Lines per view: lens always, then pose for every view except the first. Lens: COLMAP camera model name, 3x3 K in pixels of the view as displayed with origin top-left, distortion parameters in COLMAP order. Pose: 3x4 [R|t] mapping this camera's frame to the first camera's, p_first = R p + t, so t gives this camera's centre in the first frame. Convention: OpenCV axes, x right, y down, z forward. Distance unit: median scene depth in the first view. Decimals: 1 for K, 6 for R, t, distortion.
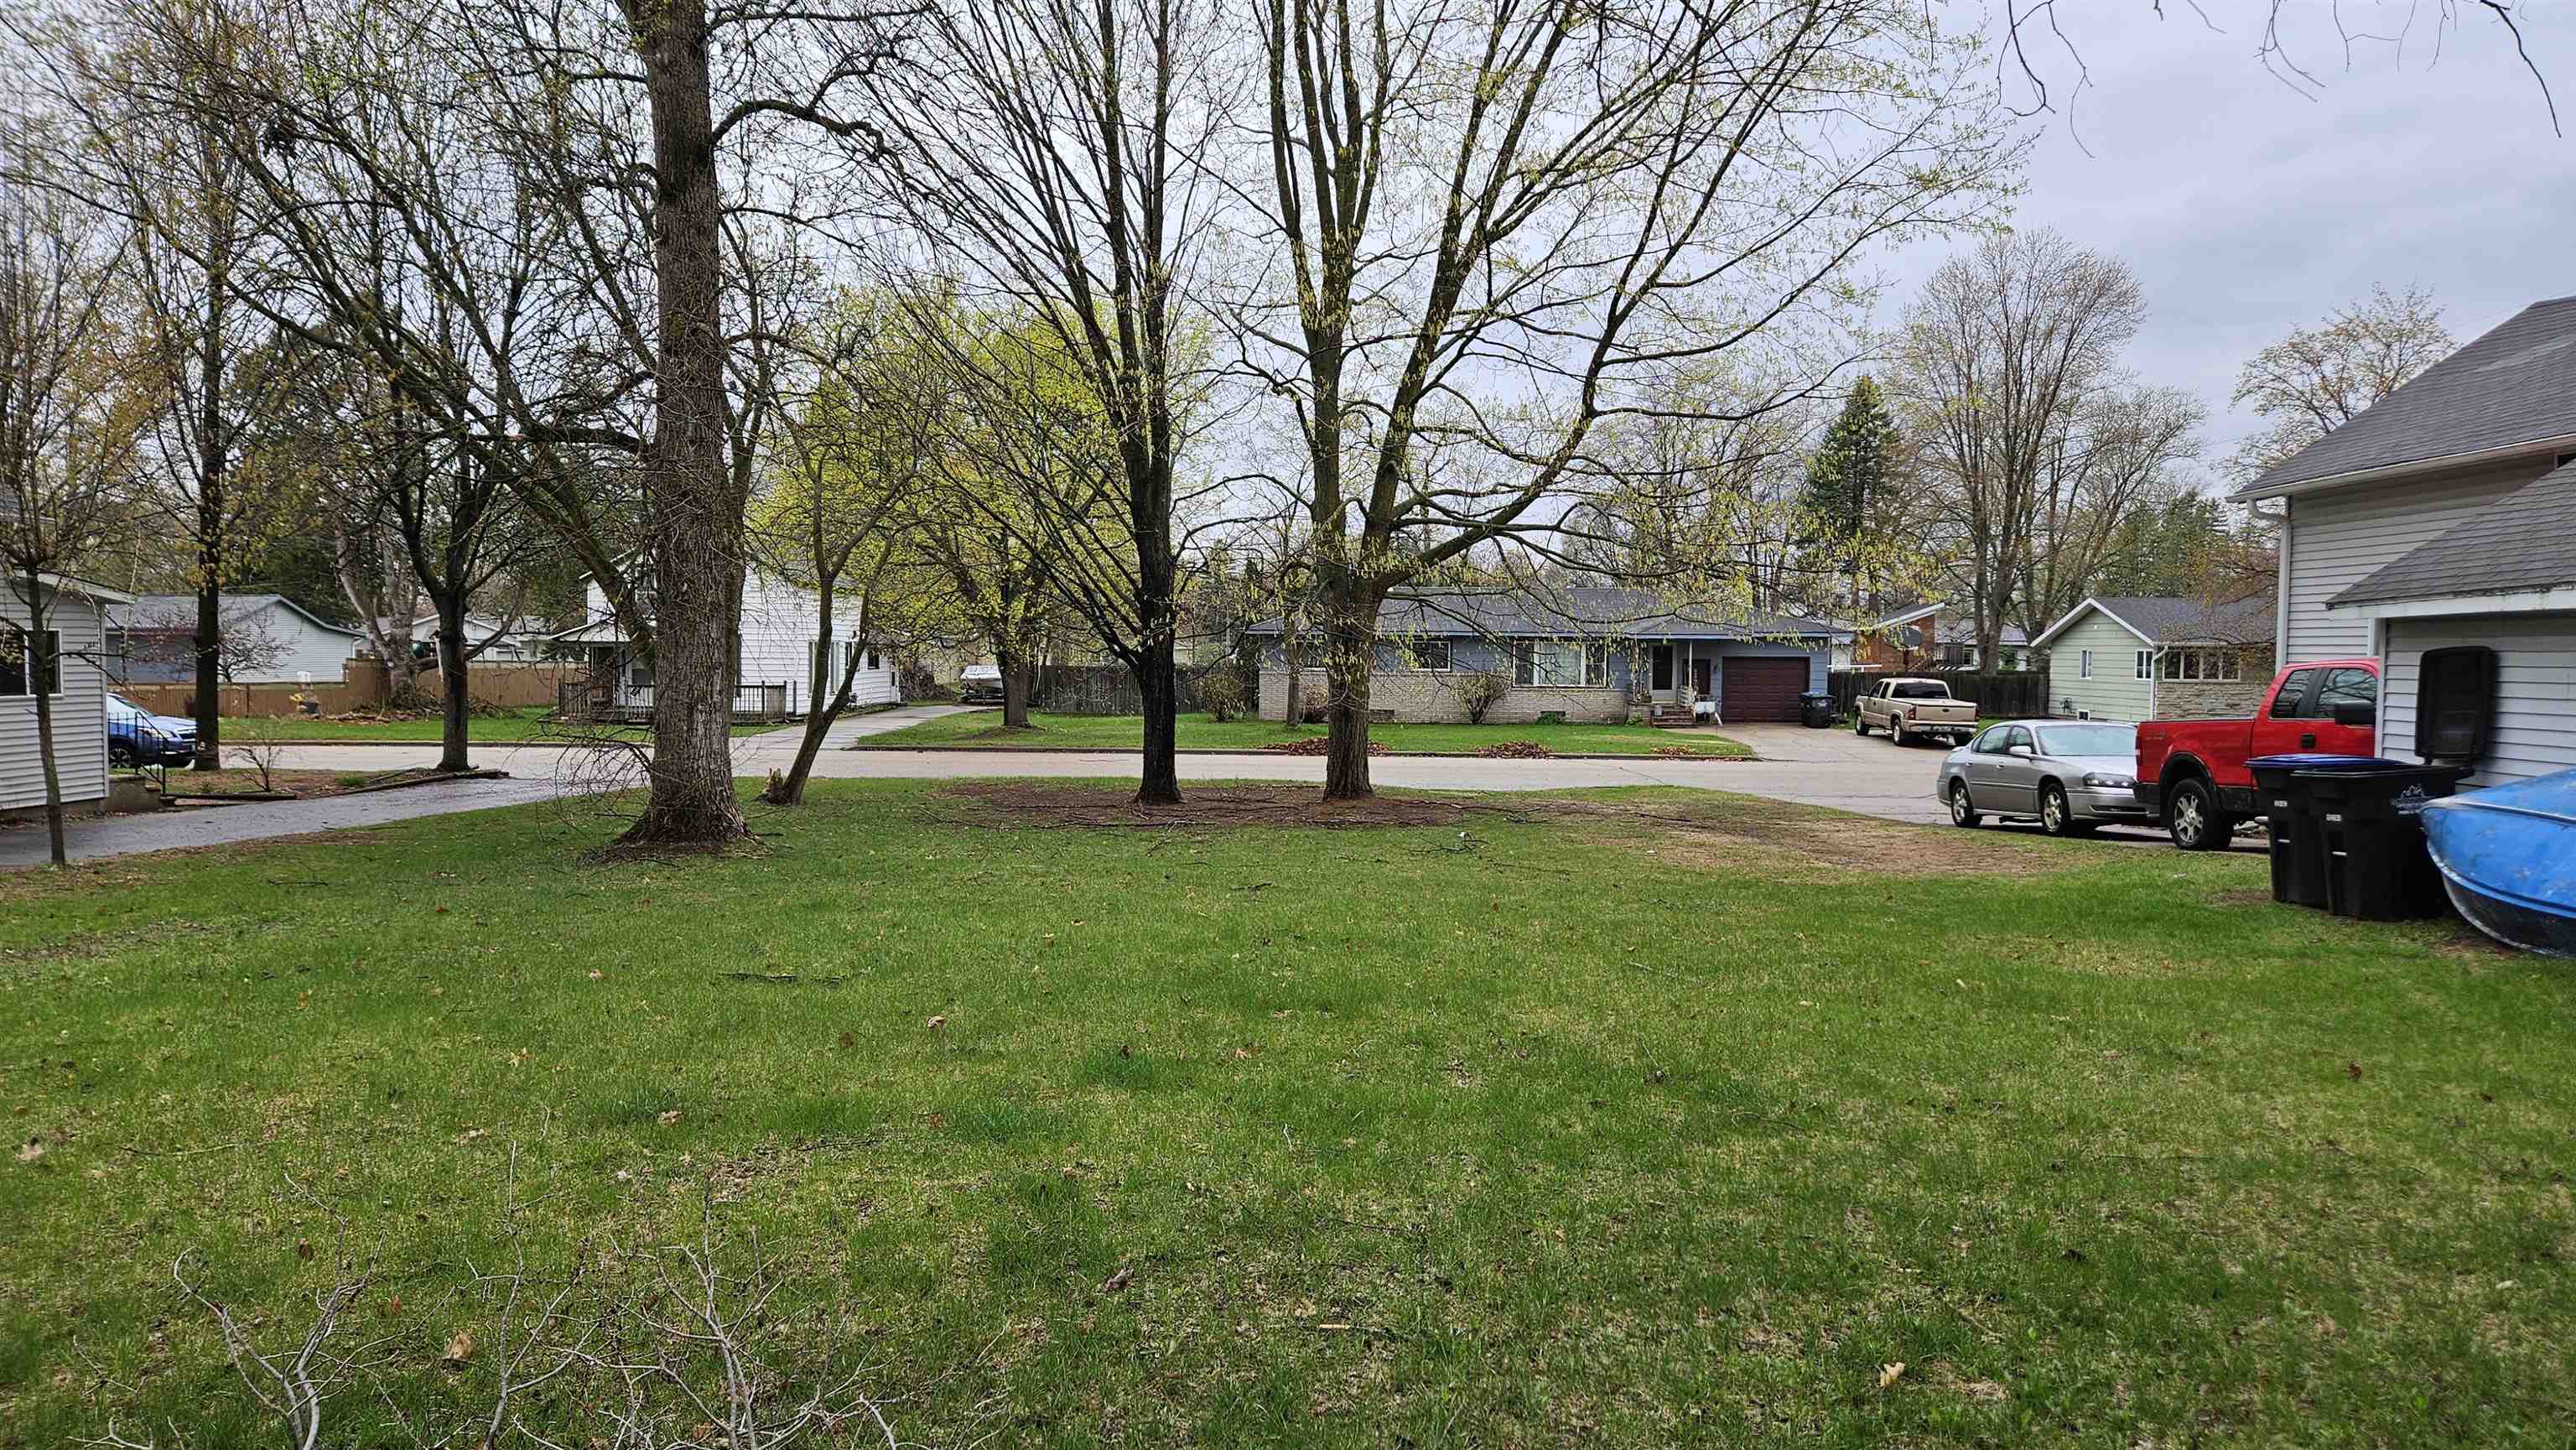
lens RADIAL K [[1725.5, 0, 1275.4], [0, 1725.5, 762.7], [0, 0, 1]] dist [0.094762, -0.083484]
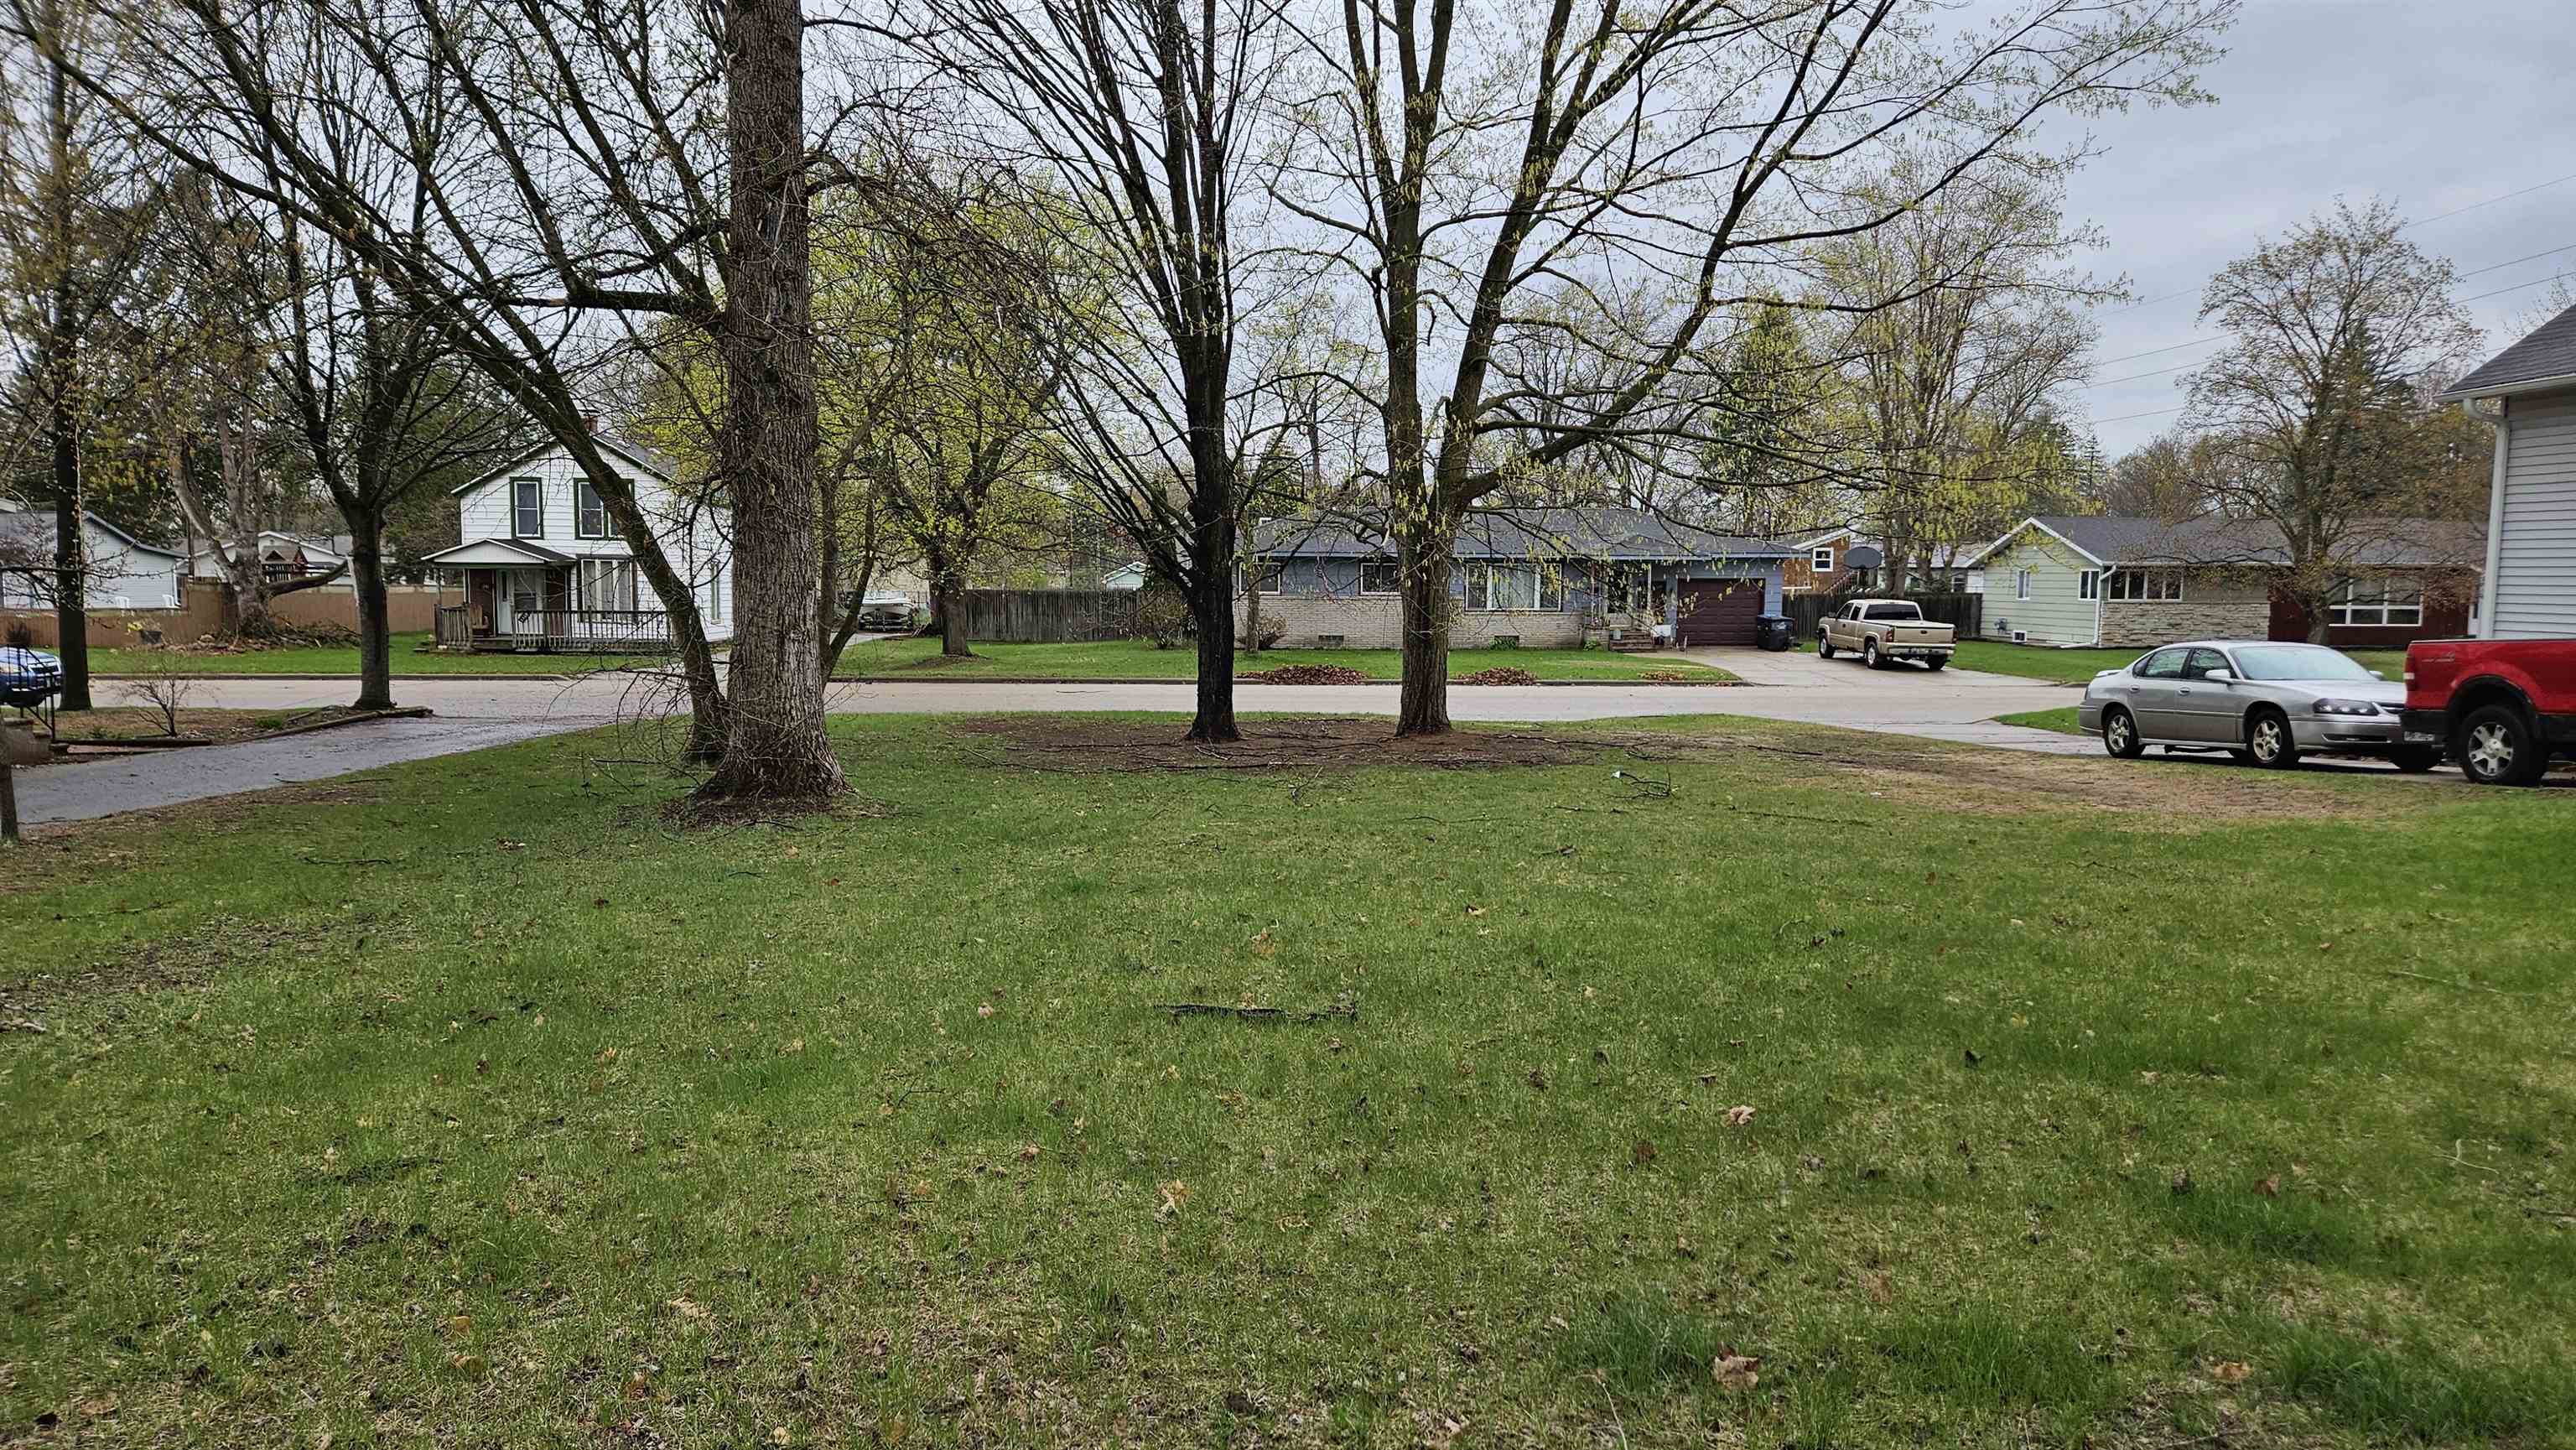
lens RADIAL K [[1725.5, 0, 1275.4], [0, 1725.5, 762.7], [0, 0, 1]] dist [0.094762, -0.083484]
pose [[0.996218, -0.011257, 0.086155, -0.104229], [0.007546, 0.999034, 0.043280, -0.003217], [-0.086559, -0.042466, 0.995341, 0.091560]]
